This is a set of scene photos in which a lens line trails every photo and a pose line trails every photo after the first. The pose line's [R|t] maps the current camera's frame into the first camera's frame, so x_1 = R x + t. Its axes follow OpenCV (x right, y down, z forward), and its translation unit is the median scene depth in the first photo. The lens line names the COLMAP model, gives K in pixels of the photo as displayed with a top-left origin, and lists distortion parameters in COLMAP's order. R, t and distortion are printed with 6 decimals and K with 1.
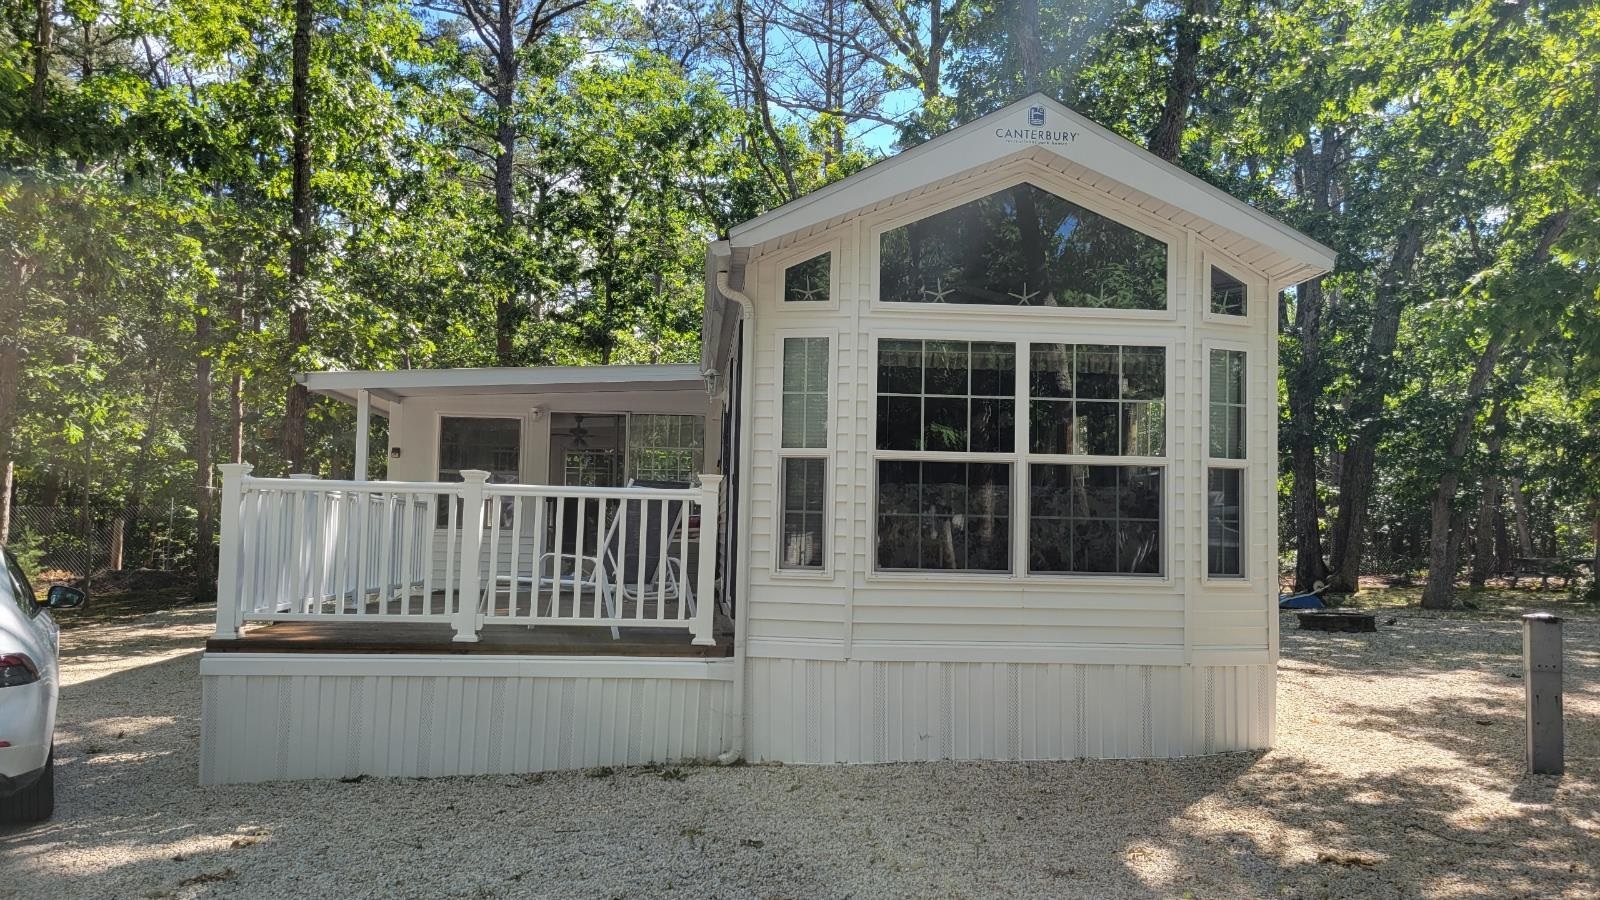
lens RADIAL K [[1200.3, 0, 798.6], [0, 1200.3, 466.6], [0, 0, 1]] dist [0.053893, -0.032570]
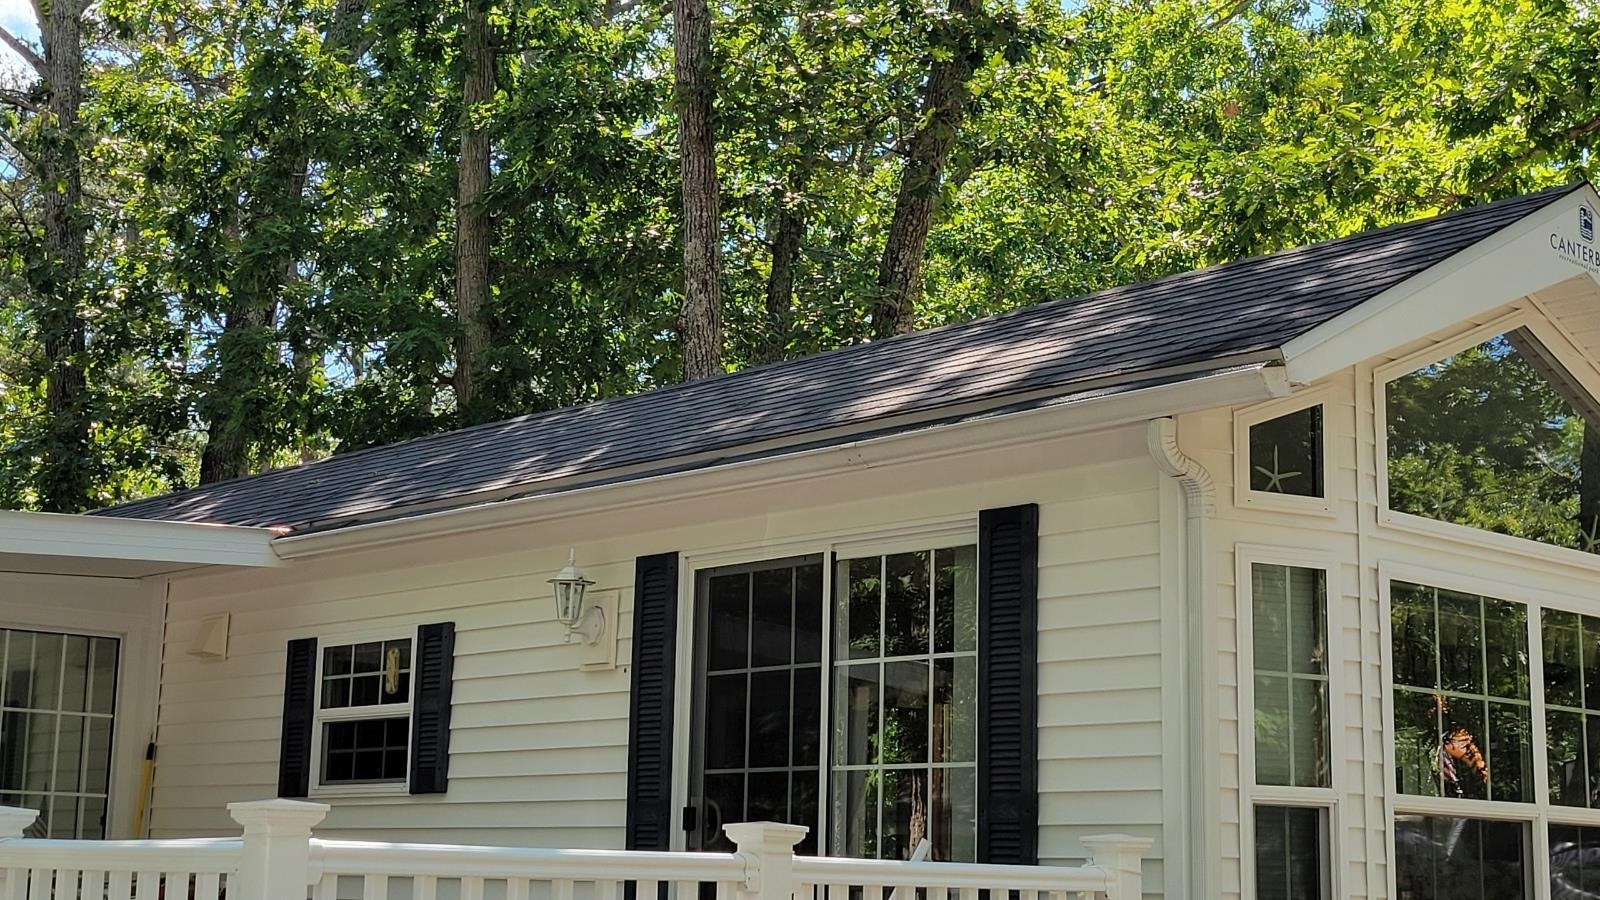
lens RADIAL K [[2353.7, 0, 808.2], [0, 2353.7, 451.5], [0, 0, 1]] dist [0.013906, 0.000000]
pose [[0.785716, 0.106371, 0.609373, -0.715394], [-0.037974, 0.991541, -0.124118, -0.022344], [-0.617421, 0.074381, 0.783108, 0.316803]]
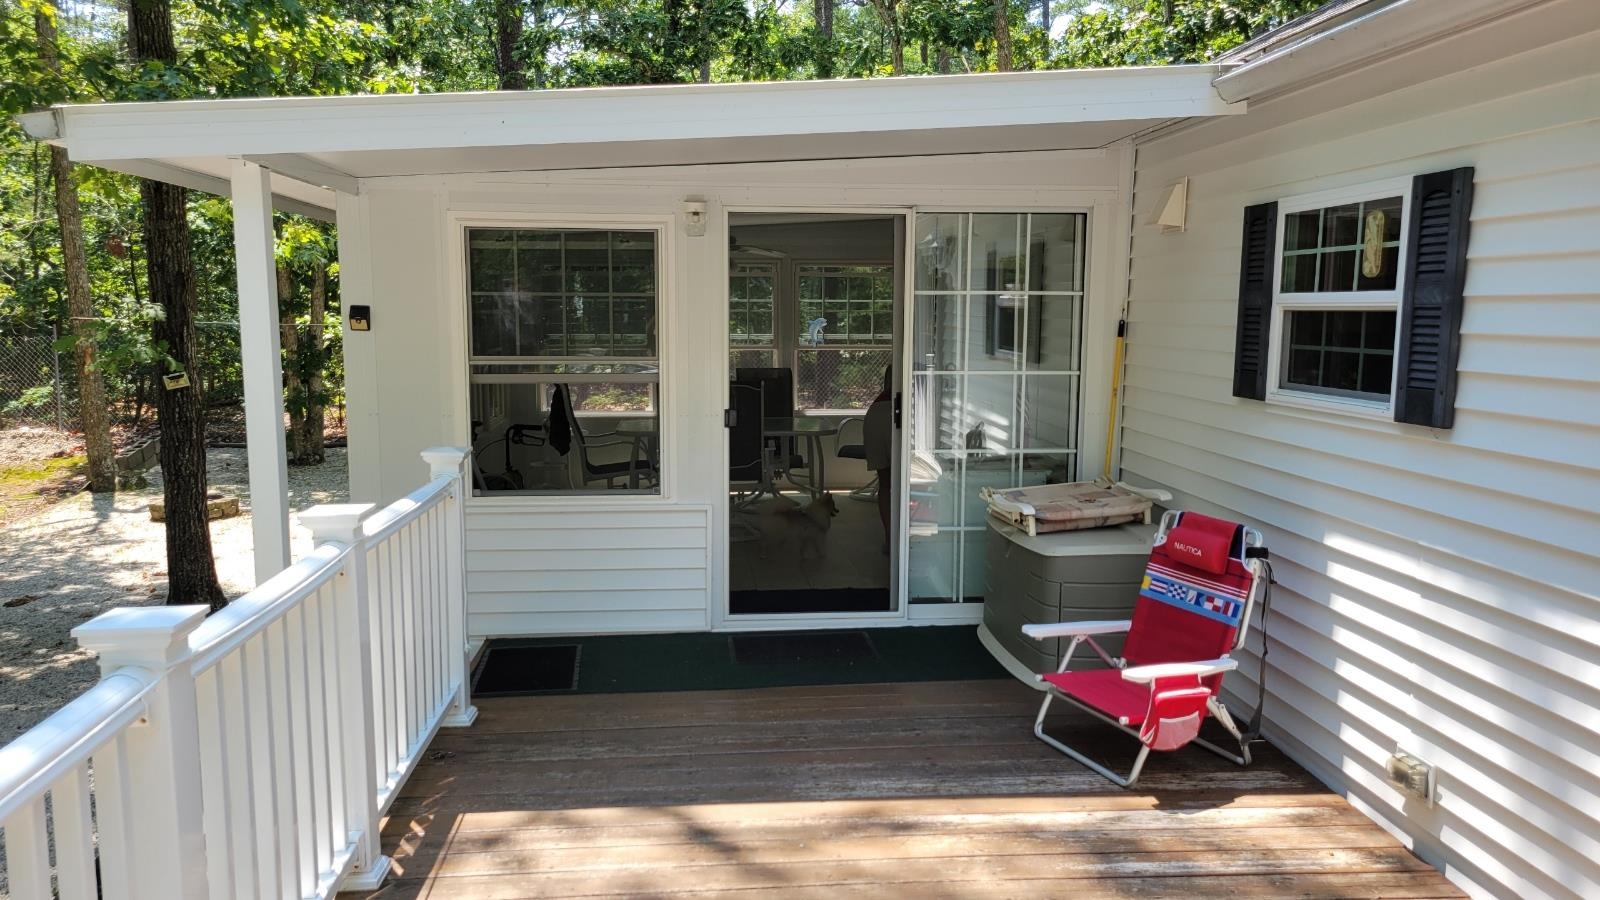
lens RADIAL K [[1200.3, 0, 798.1], [0, 1200.3, 463.6], [0, 0, 1]] dist [0.053893, -0.032570]
pose [[0.999909, -0.013475, 0.000574, -0.320075], [0.013139, 0.982810, 0.184150, -0.060913], [-0.003045, -0.184126, 0.982898, 0.998626]]
